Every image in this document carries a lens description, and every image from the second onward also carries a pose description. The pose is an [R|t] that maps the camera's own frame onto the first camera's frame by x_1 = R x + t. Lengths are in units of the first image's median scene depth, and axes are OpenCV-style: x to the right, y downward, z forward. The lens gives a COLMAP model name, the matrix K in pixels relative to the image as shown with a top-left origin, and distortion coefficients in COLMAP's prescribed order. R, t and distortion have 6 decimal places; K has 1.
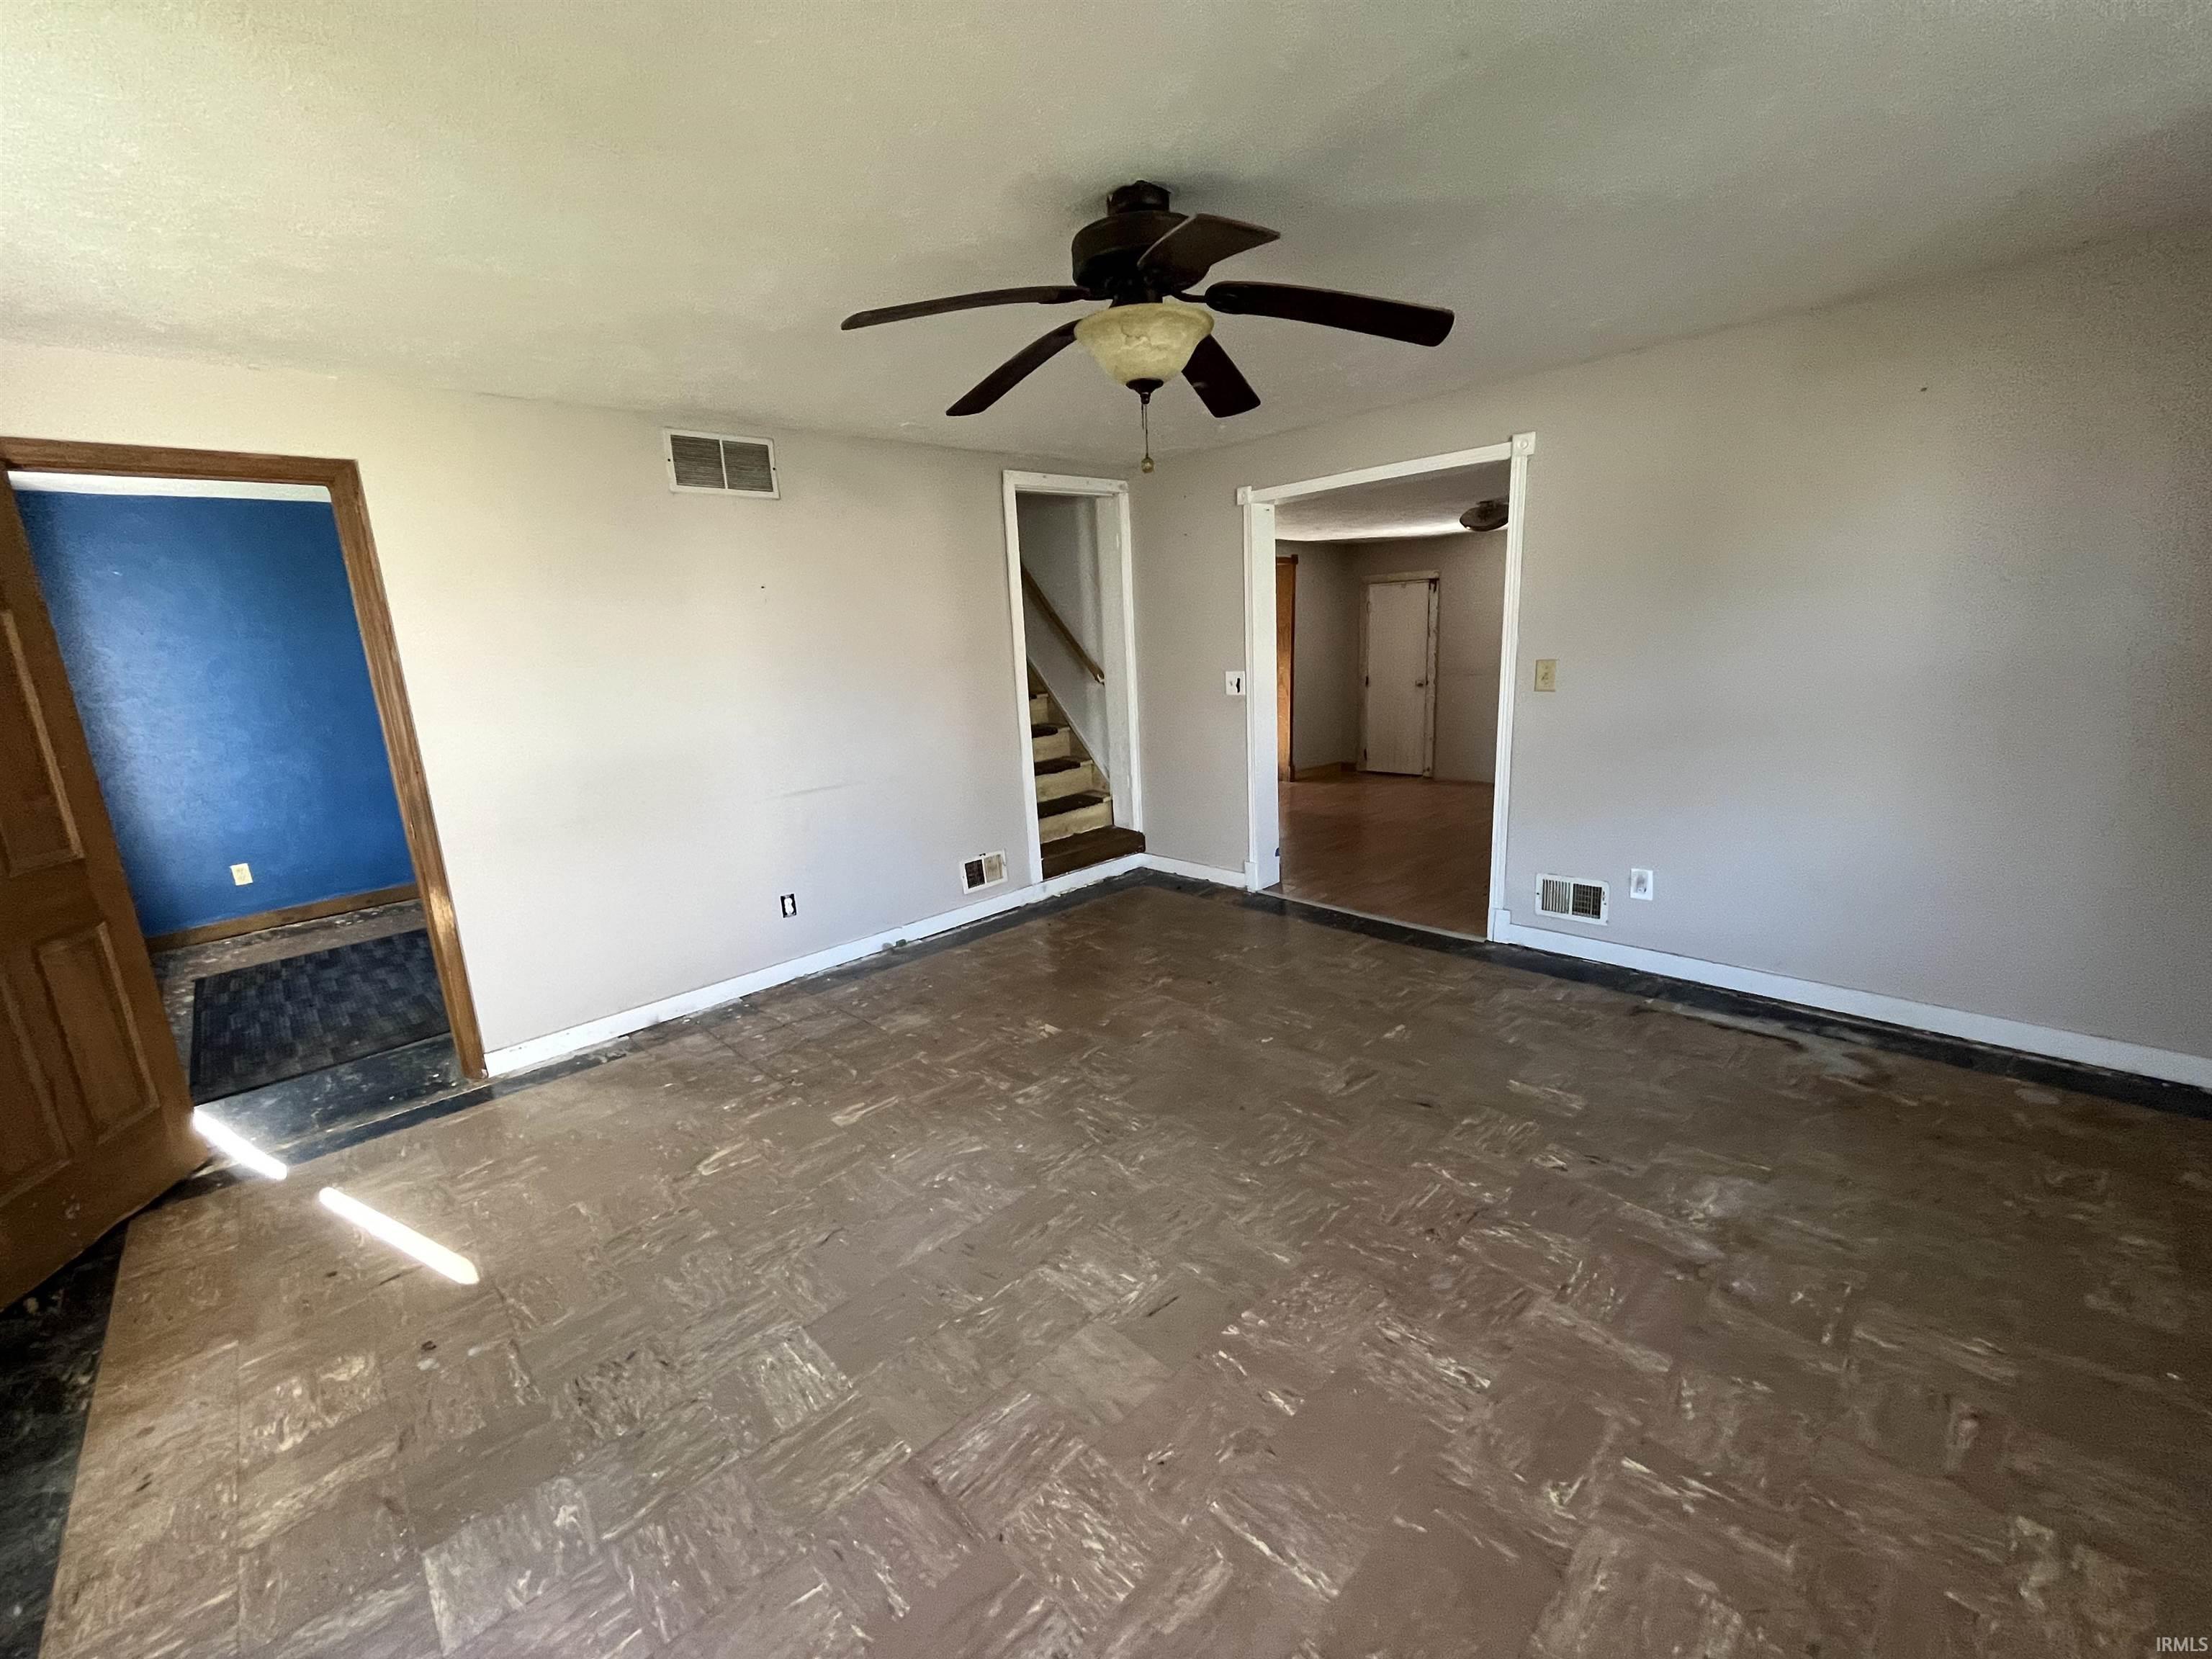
lens RADIAL K [[897.0, 0, 1095.3], [0, 897.0, 820.3], [0, 0, 1]] dist [-0.001207, -0.000648]
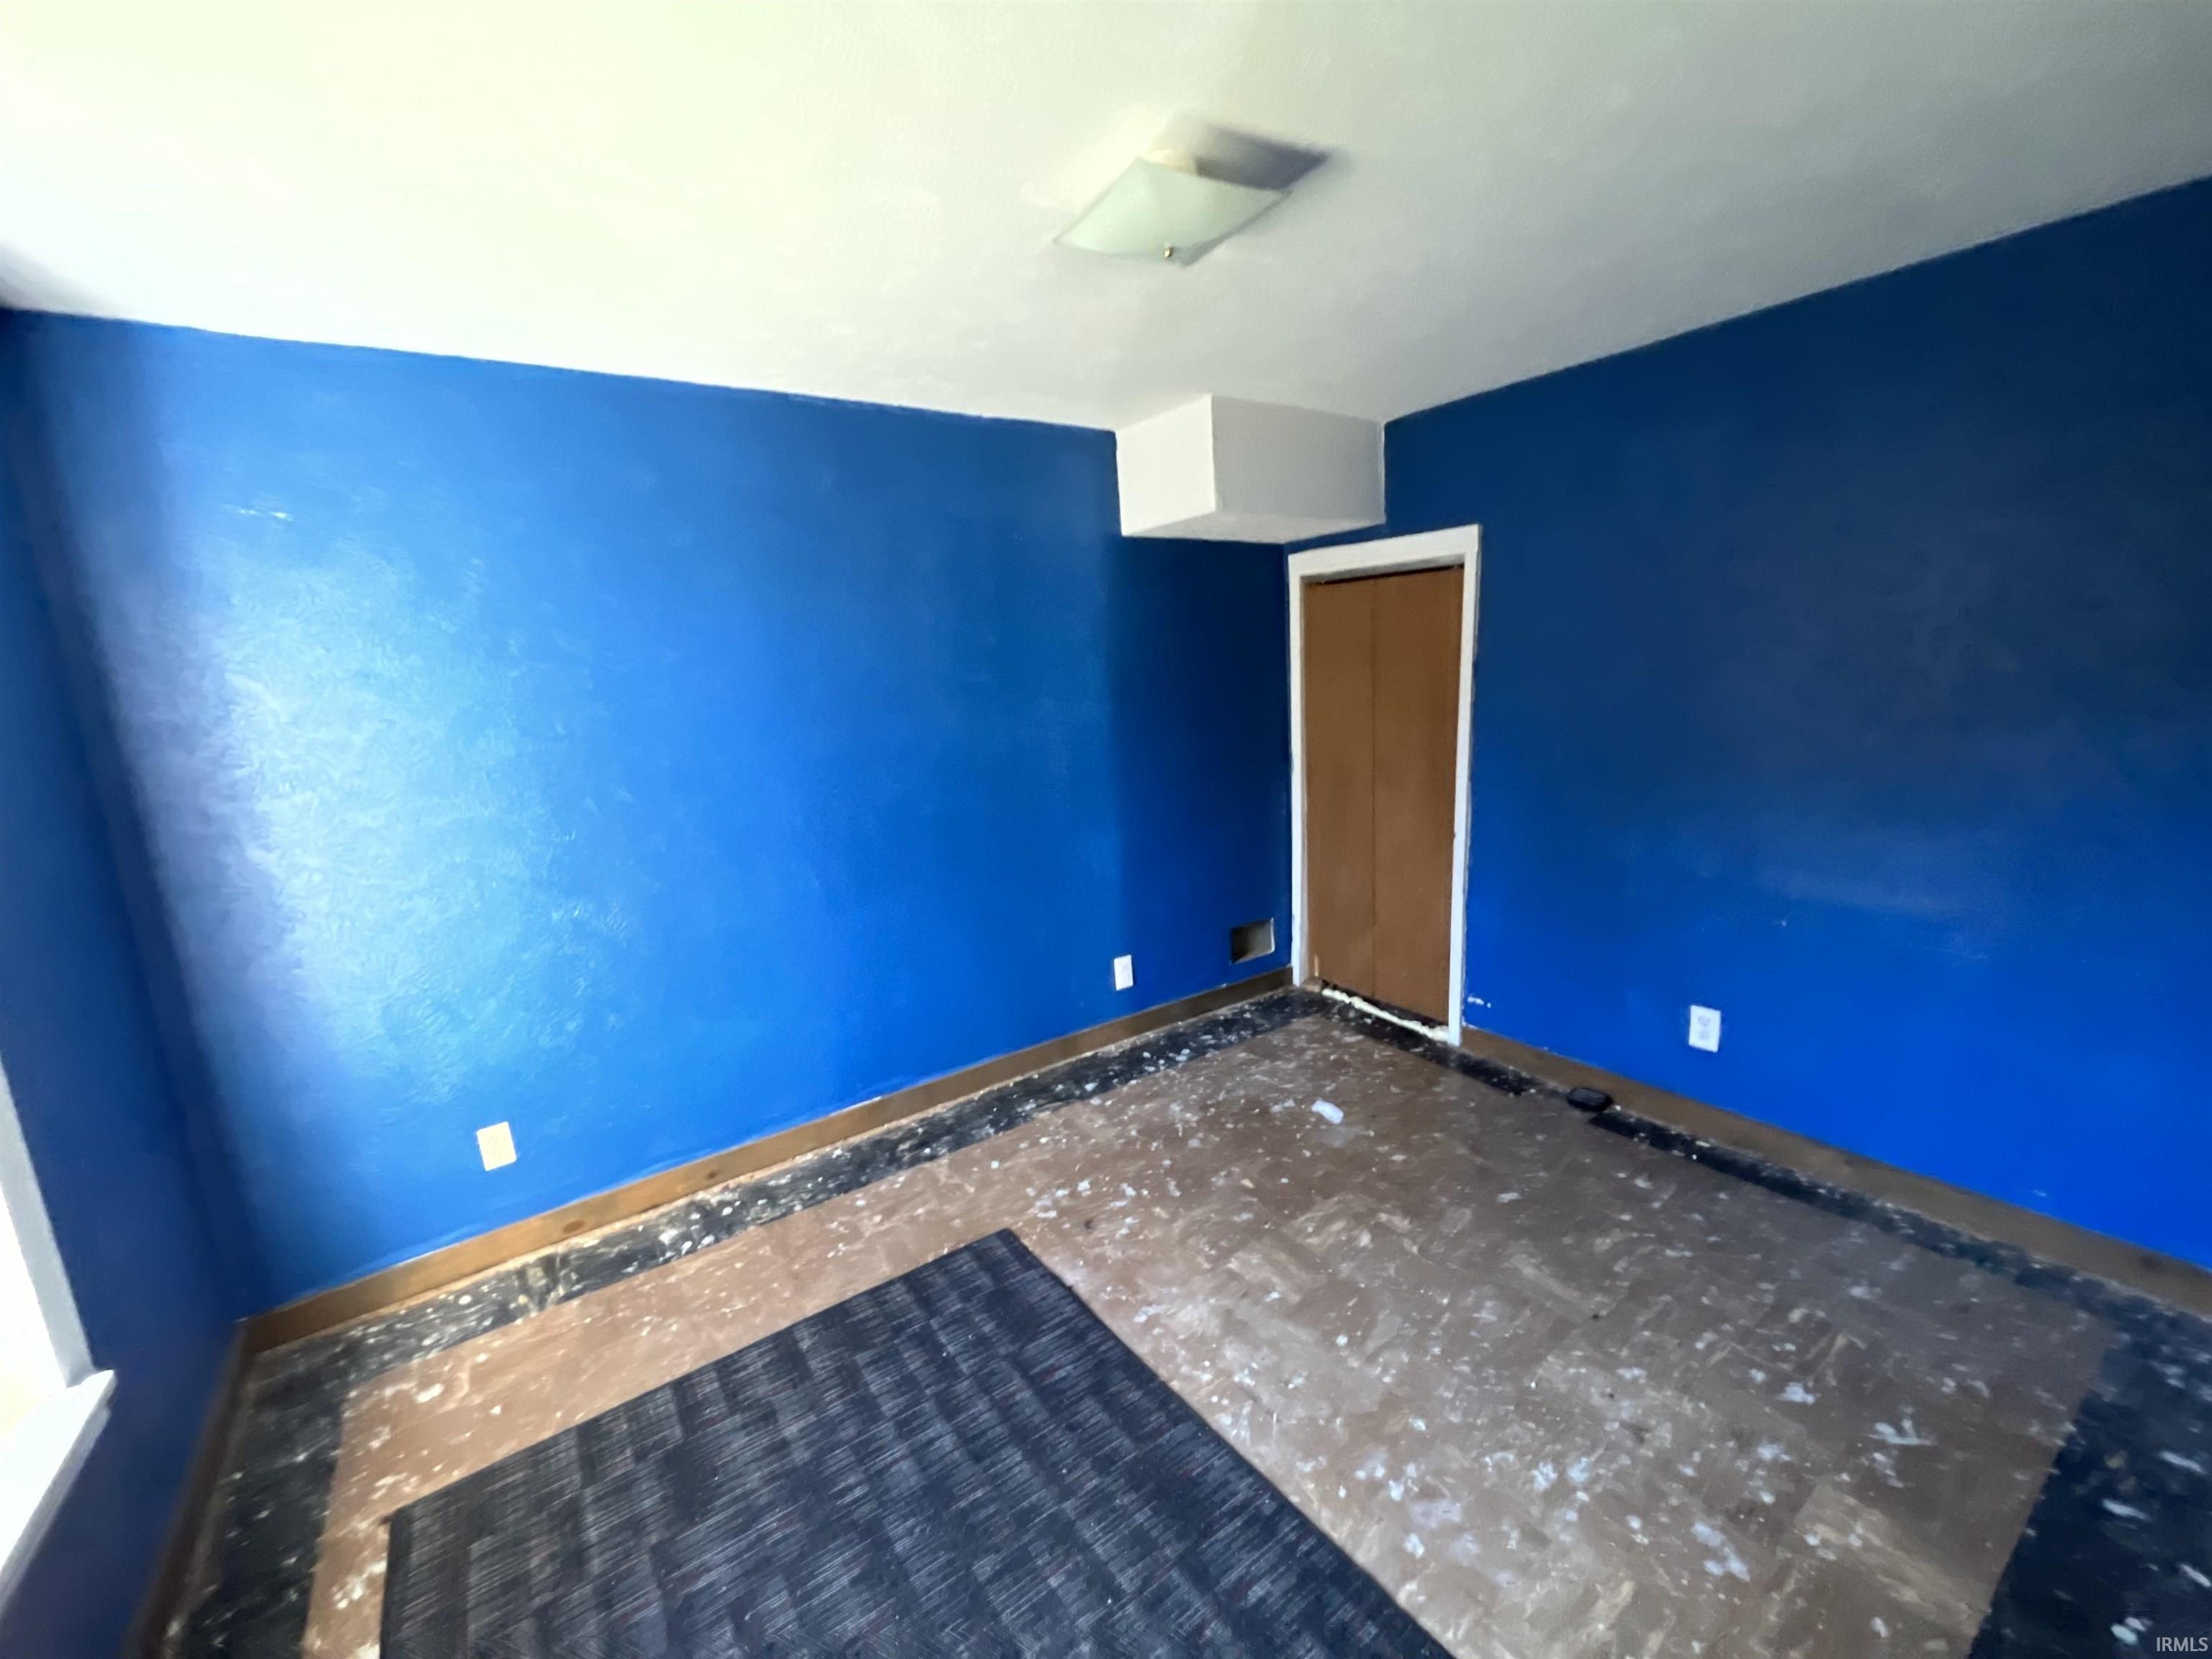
lens RADIAL K [[897.0, 0, 1107.9], [0, 897.0, 826.0], [0, 0, 1]] dist [-0.001207, -0.000648]
pose [[0.988854, 0.035807, -0.144516, -0.359583], [-0.037782, 0.999226, -0.010944, -0.076784], [0.144012, 0.016282, 0.989442, 0.361204]]
